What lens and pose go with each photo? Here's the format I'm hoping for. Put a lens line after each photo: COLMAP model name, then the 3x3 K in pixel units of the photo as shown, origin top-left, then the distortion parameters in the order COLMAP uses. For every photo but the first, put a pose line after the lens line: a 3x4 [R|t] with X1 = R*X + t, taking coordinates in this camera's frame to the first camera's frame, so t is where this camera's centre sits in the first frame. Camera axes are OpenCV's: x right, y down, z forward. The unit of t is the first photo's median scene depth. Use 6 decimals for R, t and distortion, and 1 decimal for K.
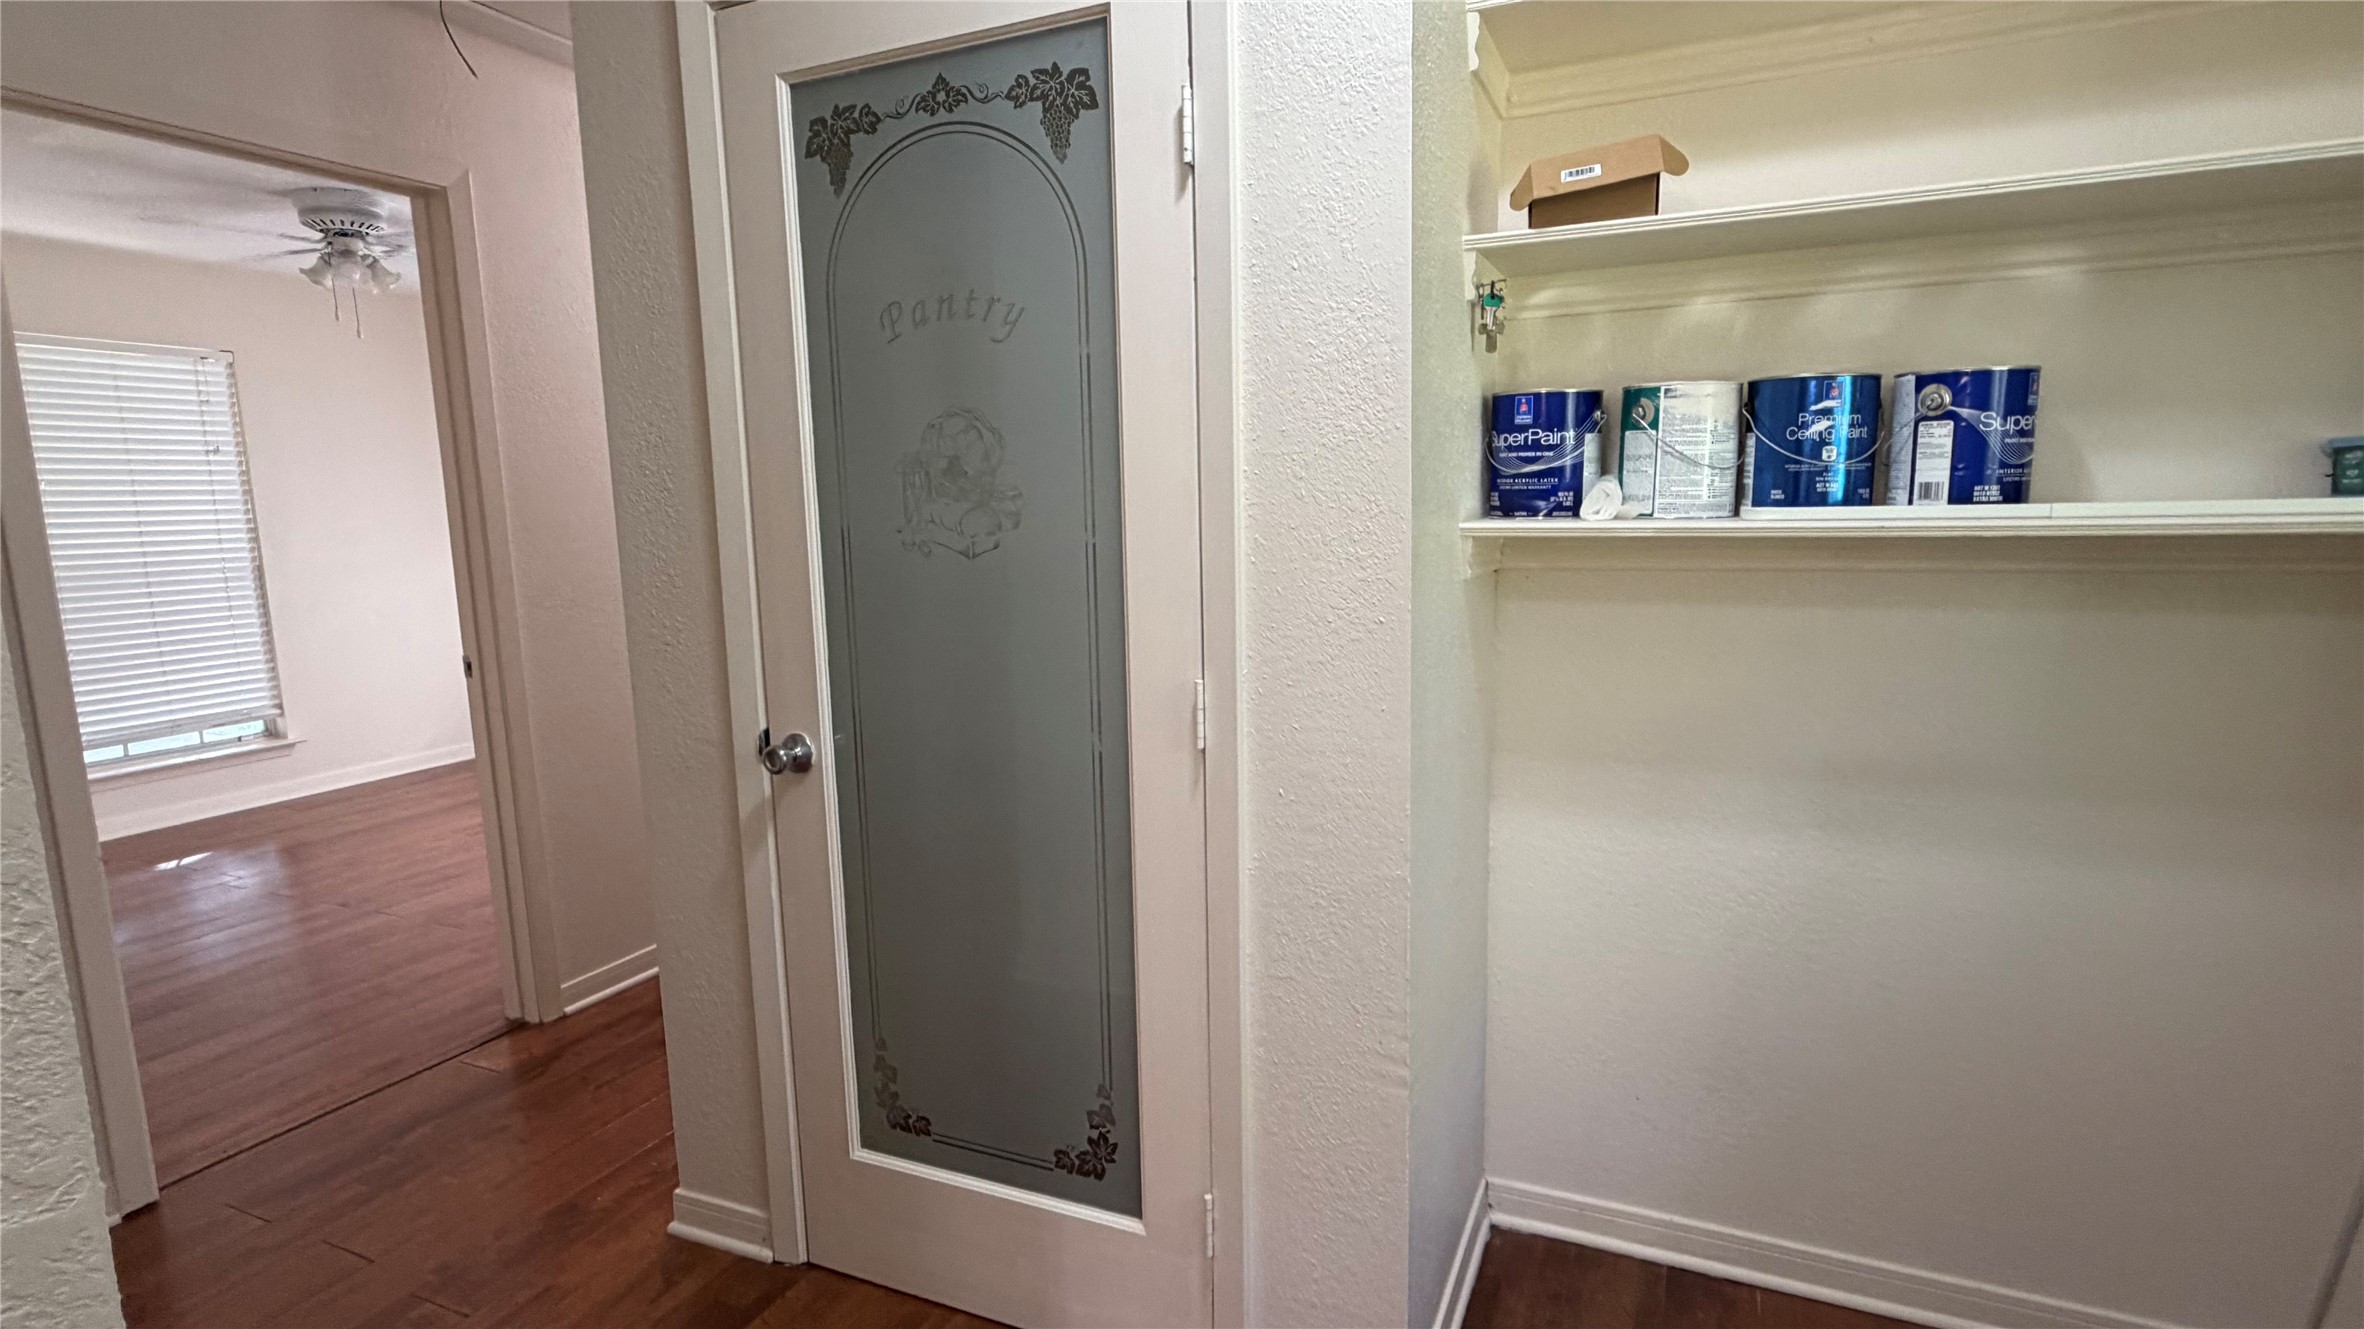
lens RADIAL K [[1172.5, 0, 1171.7], [0, 1172.5, 672.9], [0, 0, 1]] dist [-0.000305, 0.002129]
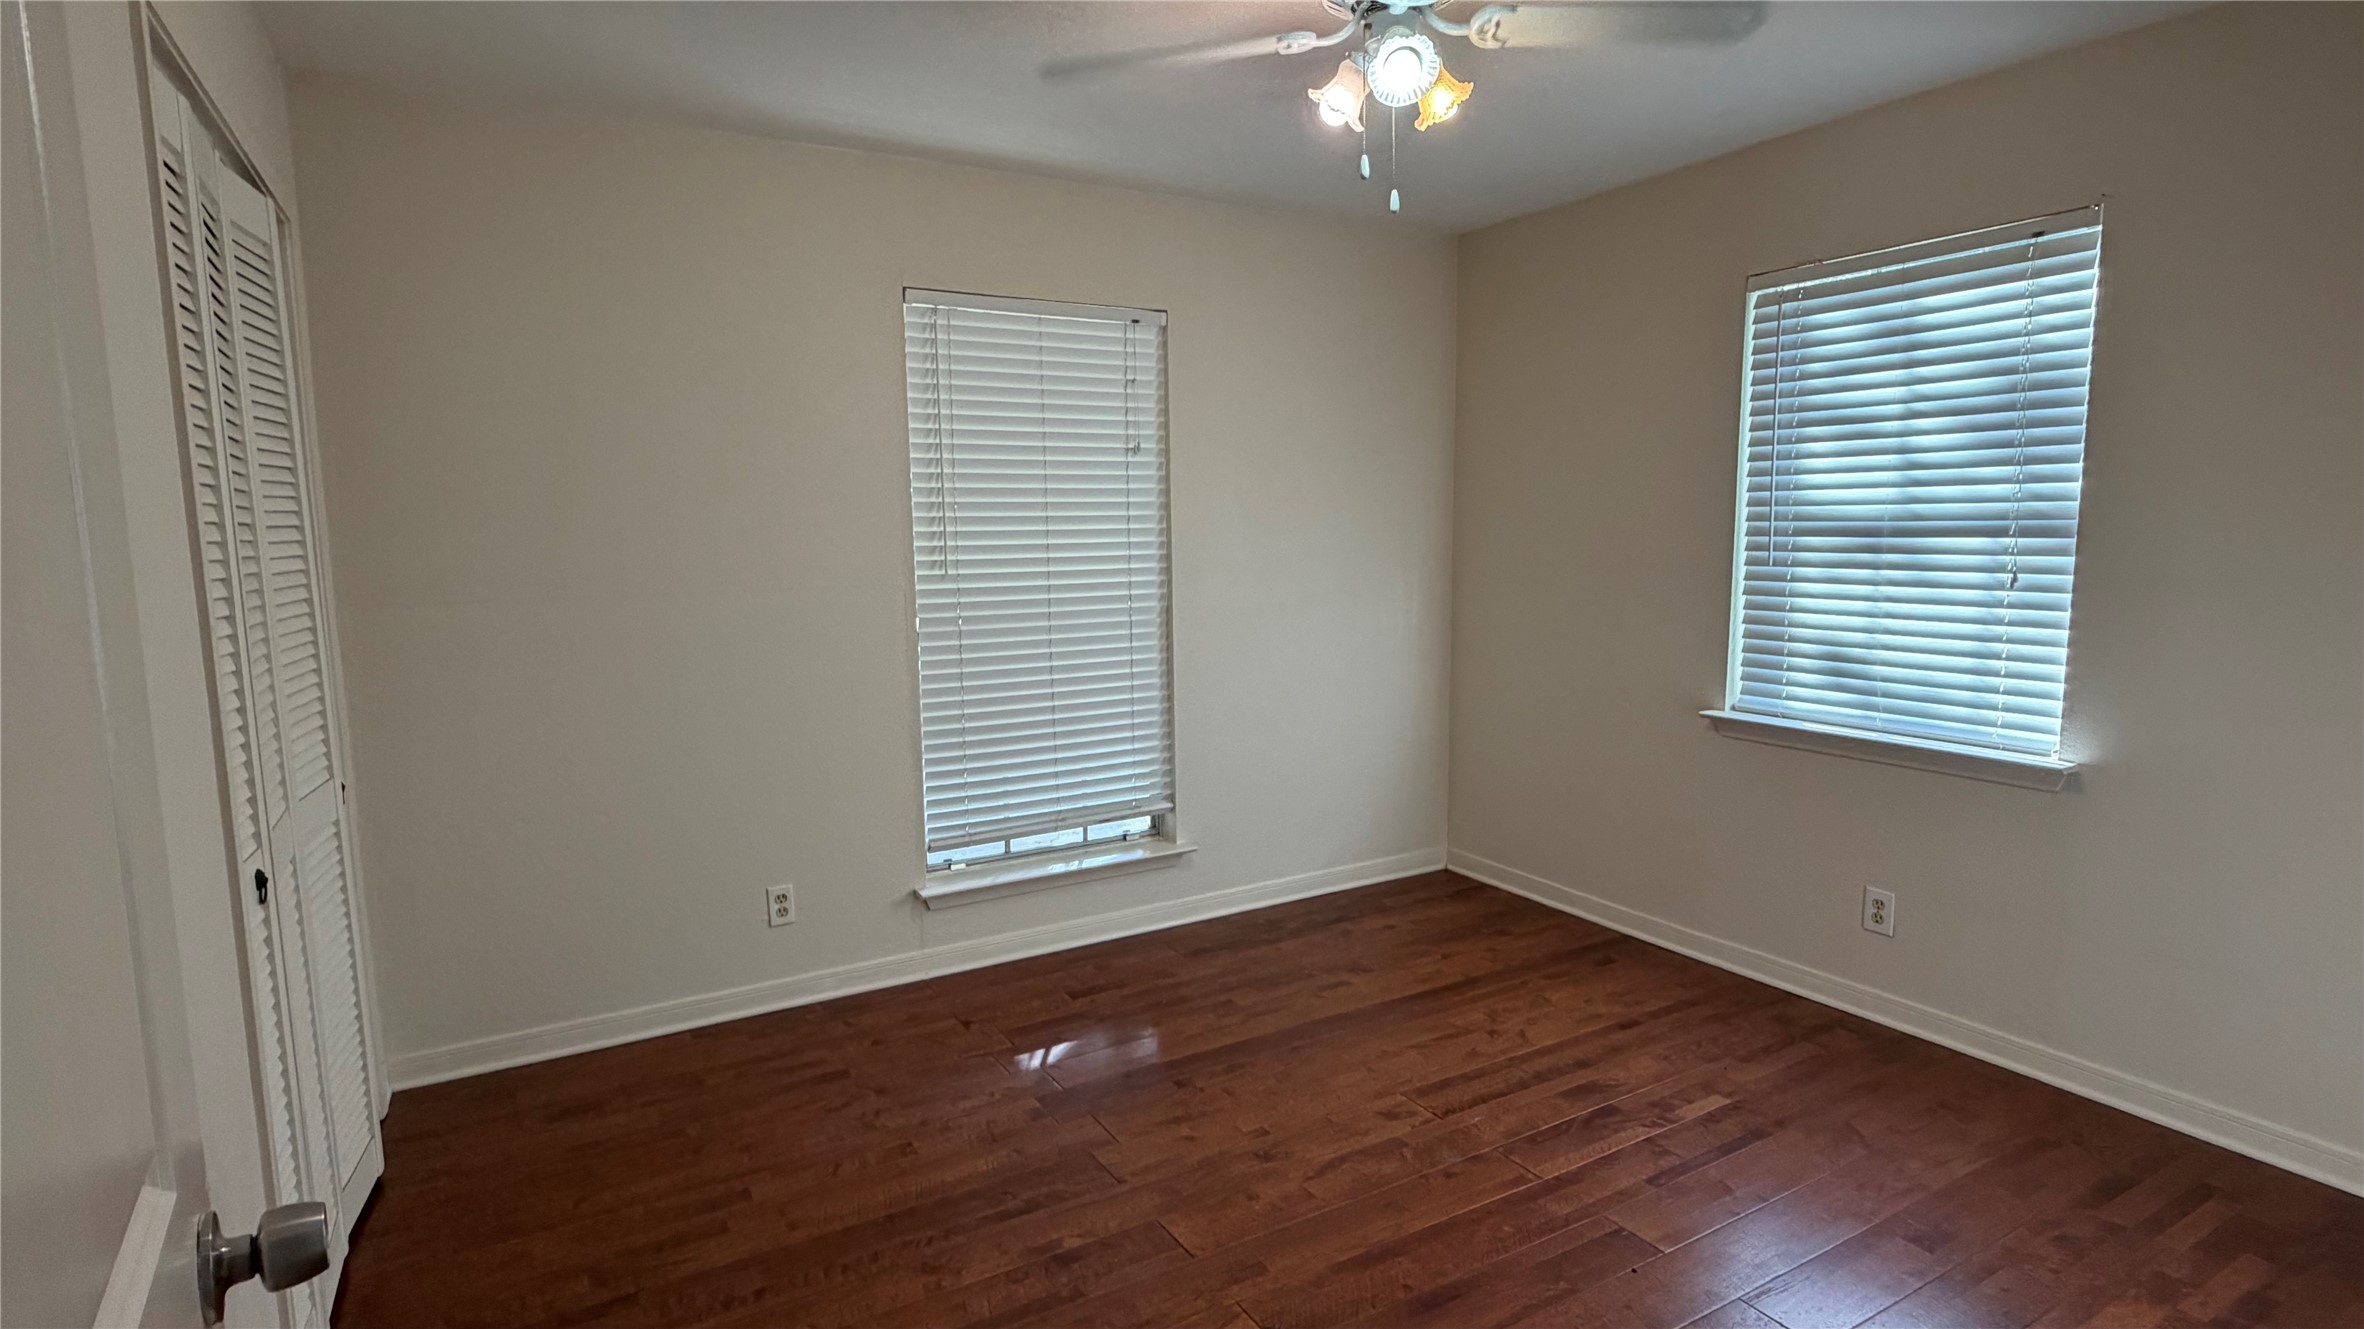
lens RADIAL K [[1172.5, 0, 1183.4], [0, 1172.5, 668.5], [0, 0, 1]] dist [-0.000305, 0.002129]
pose [[0.819260, 0.090776, -0.566191, -0.362751], [-0.092727, 0.995367, 0.025412, -0.073932], [0.565875, 0.031682, 0.823882, 0.417161]]
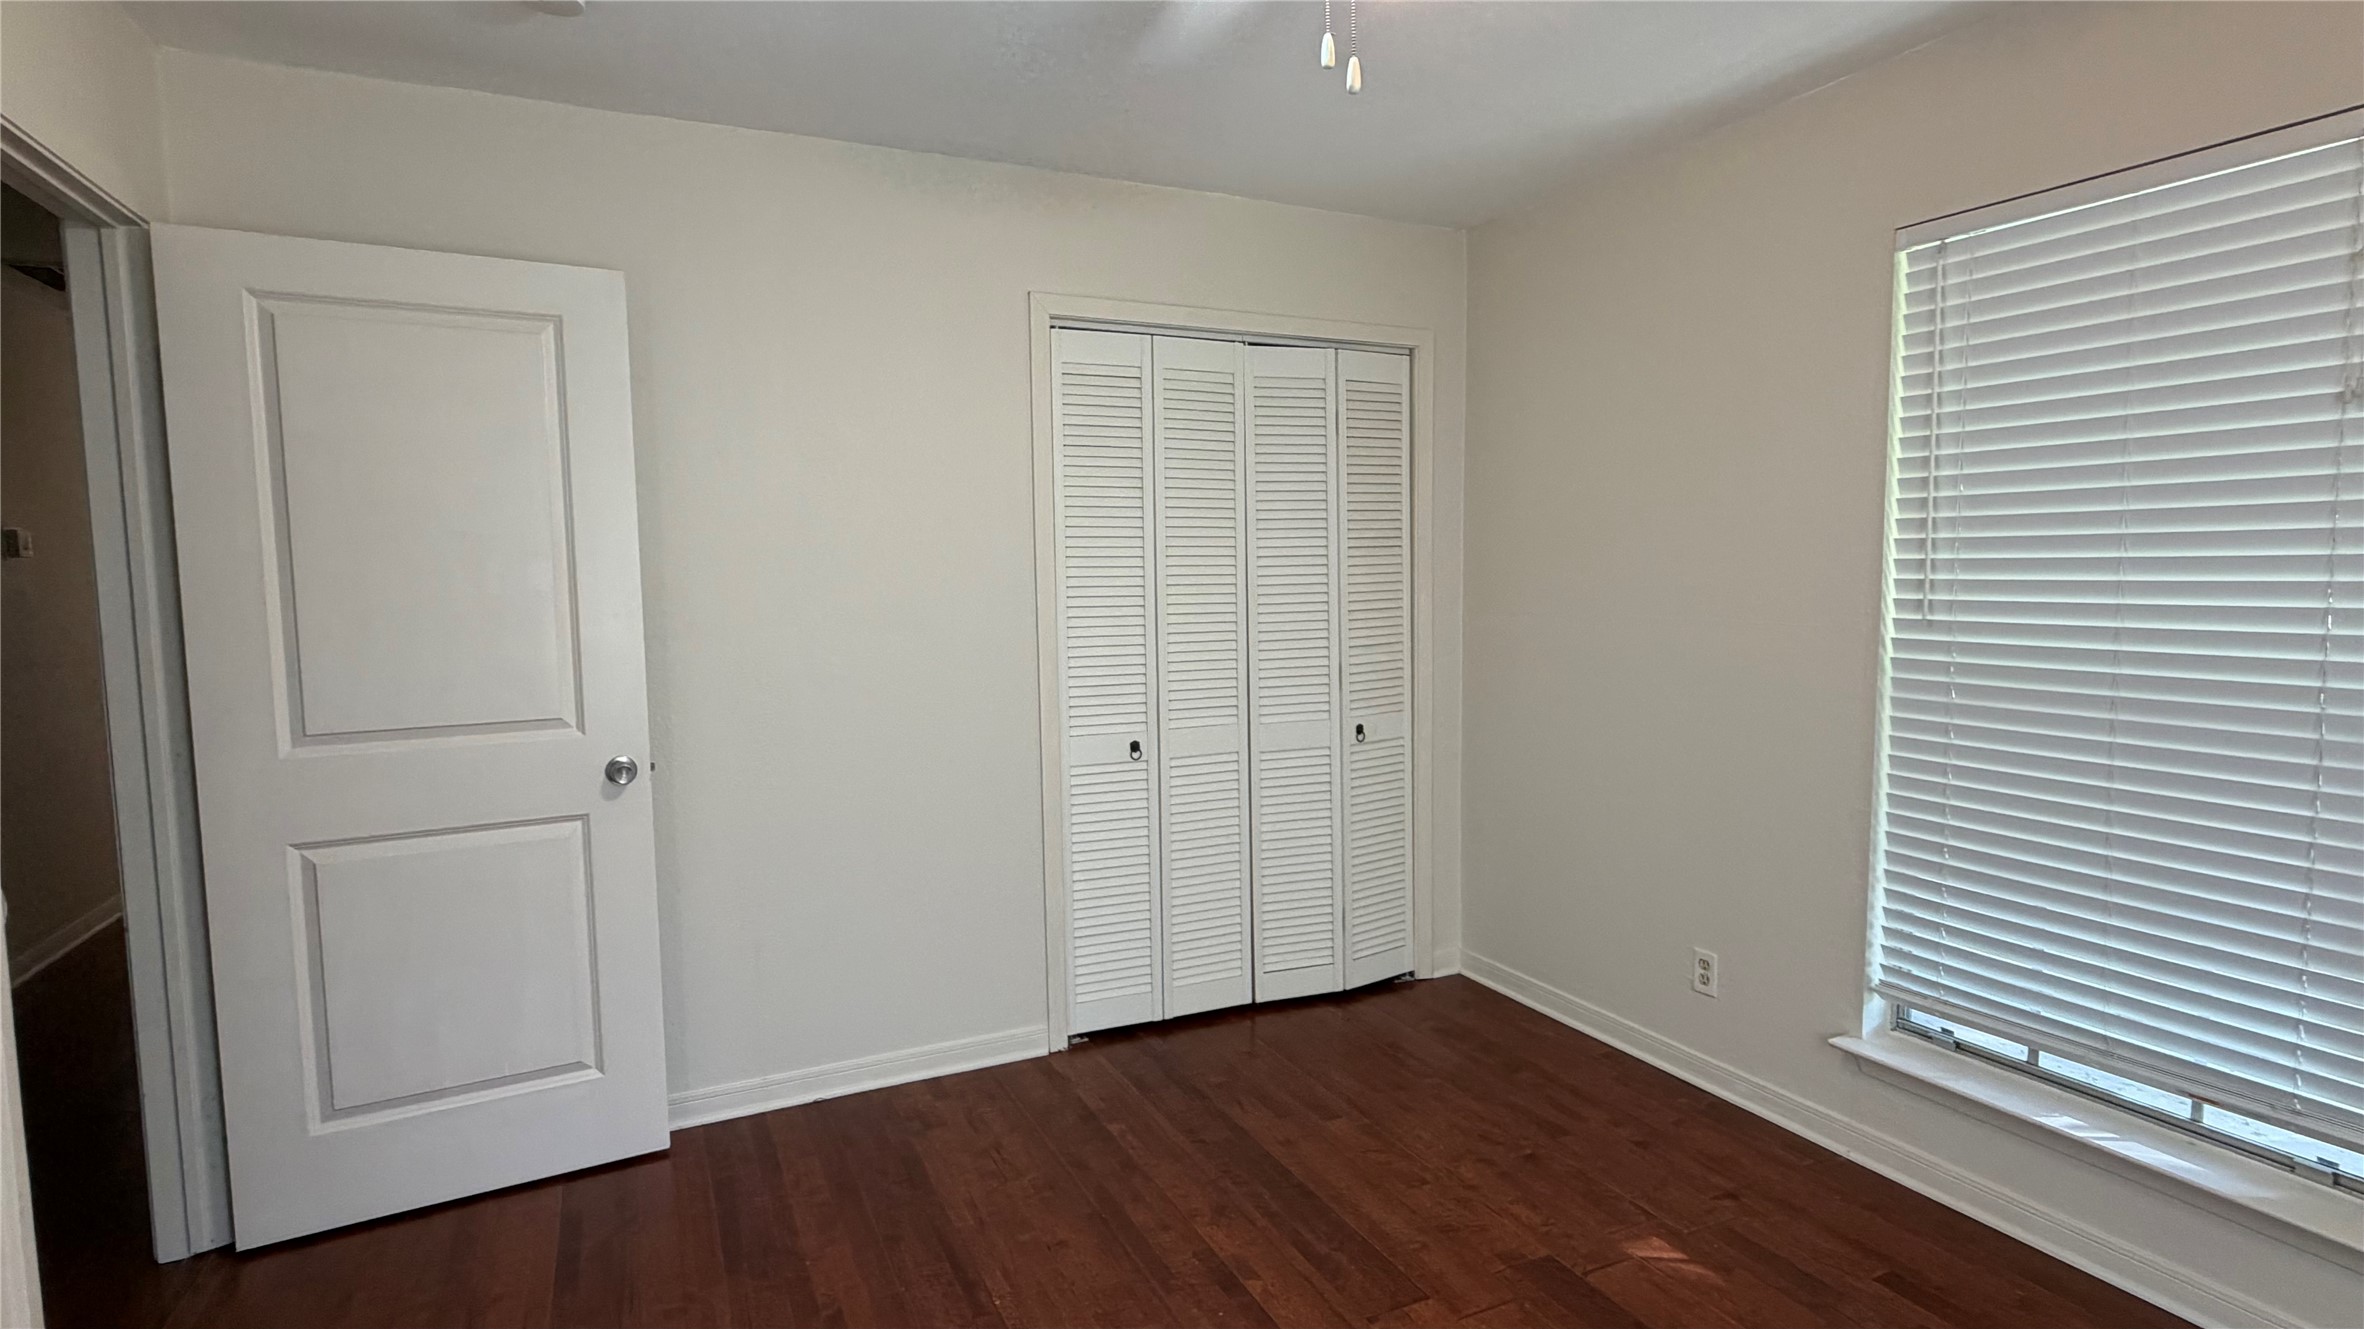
lens RADIAL K [[1172.5, 0, 1186.2], [0, 1172.5, 657.9], [0, 0, 1]] dist [-0.000305, 0.002129]
pose [[-0.630229, 0.089646, -0.771217, -0.305176], [-0.090732, 0.978002, 0.187827, -0.142539], [0.771090, 0.188348, -0.608232, 0.935823]]
